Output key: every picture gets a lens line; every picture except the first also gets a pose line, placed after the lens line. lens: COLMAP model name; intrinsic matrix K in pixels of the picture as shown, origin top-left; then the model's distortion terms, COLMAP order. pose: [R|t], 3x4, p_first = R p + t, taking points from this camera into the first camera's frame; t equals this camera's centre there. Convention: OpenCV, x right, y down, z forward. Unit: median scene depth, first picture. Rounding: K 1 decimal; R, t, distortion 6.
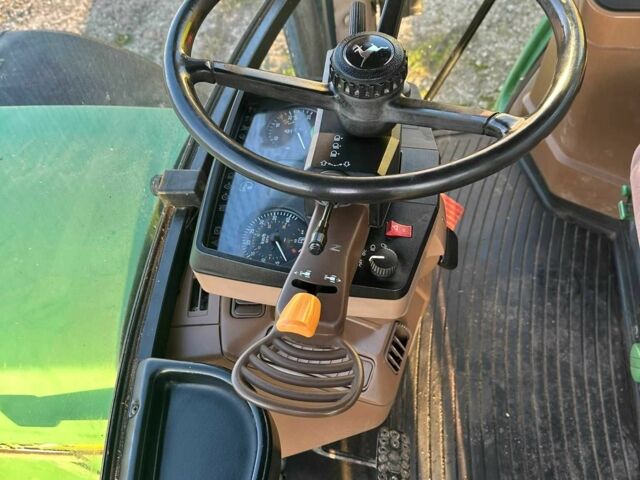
lens RADIAL K [[597.4, 0, 320.0], [0, 597.4, 240.0], [0, 0, 1]] dist [0.157077, -0.299541]
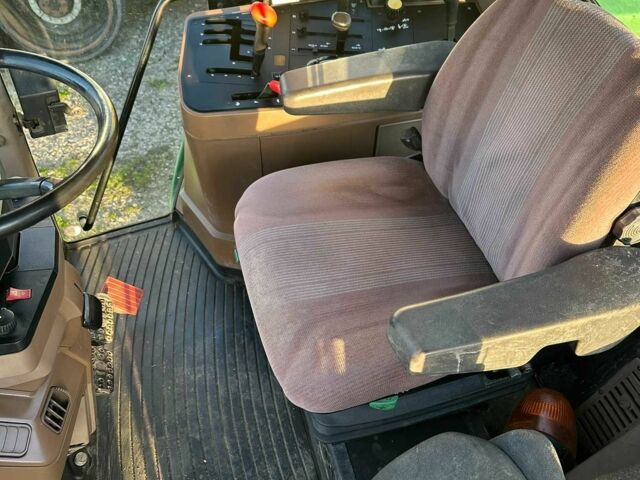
lens RADIAL K [[597.4, 0, 320.0], [0, 597.4, 240.0], [0, 0, 1]] dist [0.157077, -0.299541]
pose [[0.903165, -0.159178, 0.398691, 0.114797], [0.233803, 0.961283, -0.145846, 0.105831], [-0.360040, 0.224938, 0.905414, -0.159681]]
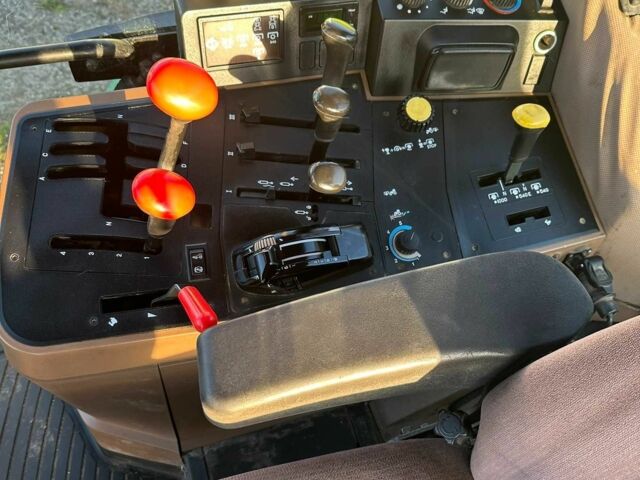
lens RADIAL K [[597.4, 0, 320.0], [0, 597.4, 240.0], [0, 0, 1]] dist [0.157077, -0.299541]
pose [[0.859315, -0.194266, 0.473116, 0.349811], [0.198556, 0.979213, 0.041441, -0.345833], [-0.471331, 0.058329, 0.880025, 0.215500]]
